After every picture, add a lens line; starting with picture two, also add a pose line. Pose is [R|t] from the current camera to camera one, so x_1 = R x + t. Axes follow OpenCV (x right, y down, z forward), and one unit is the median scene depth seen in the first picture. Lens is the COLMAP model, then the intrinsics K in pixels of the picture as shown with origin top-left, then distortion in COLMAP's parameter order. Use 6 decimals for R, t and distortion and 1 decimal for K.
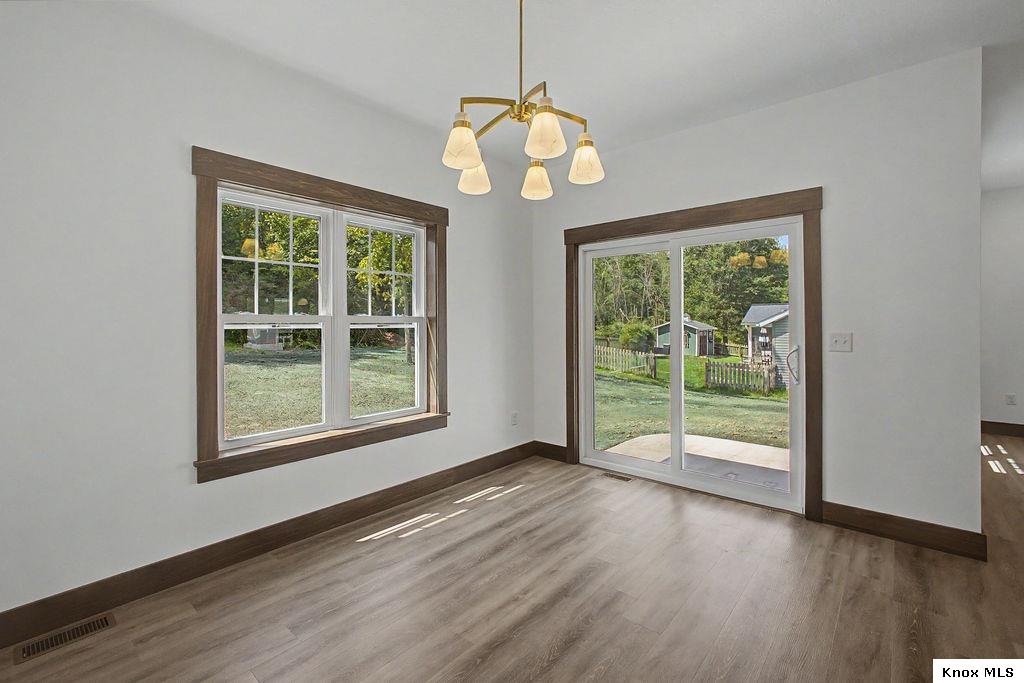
lens RADIAL K [[450.4, 0, 521.8], [0, 450.4, 332.8], [0, 0, 1]] dist [0.002076, -0.000069]
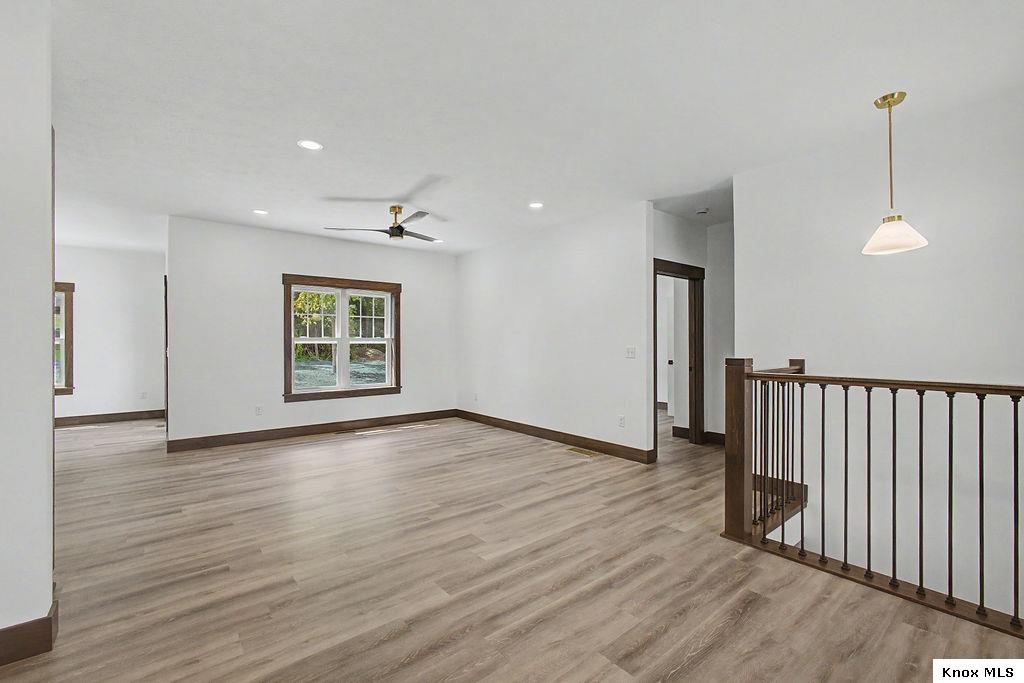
lens RADIAL K [[450.4, 0, 515.6], [0, 450.4, 339.8], [0, 0, 1]] dist [0.002076, -0.000069]
pose [[0.977081, -0.002825, -0.212847, 0.871034], [-0.001310, 0.999813, -0.019285, 0.013313], [0.212862, 0.019122, 0.976895, -0.962203]]
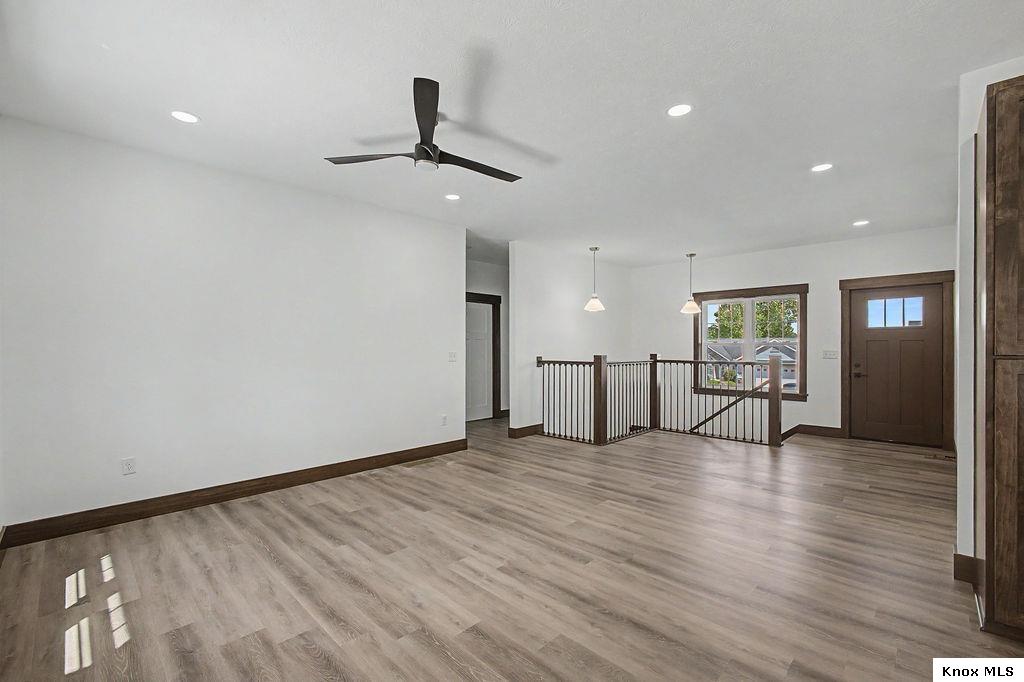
lens RADIAL K [[450.4, 0, 511.4], [0, 450.4, 350.1], [0, 0, 1]] dist [0.002076, -0.000069]
pose [[0.089569, -0.006586, 0.995959, -0.822056], [0.014509, 0.999881, 0.005308, -0.006553], [-0.995875, 0.013975, 0.089653, 0.279884]]
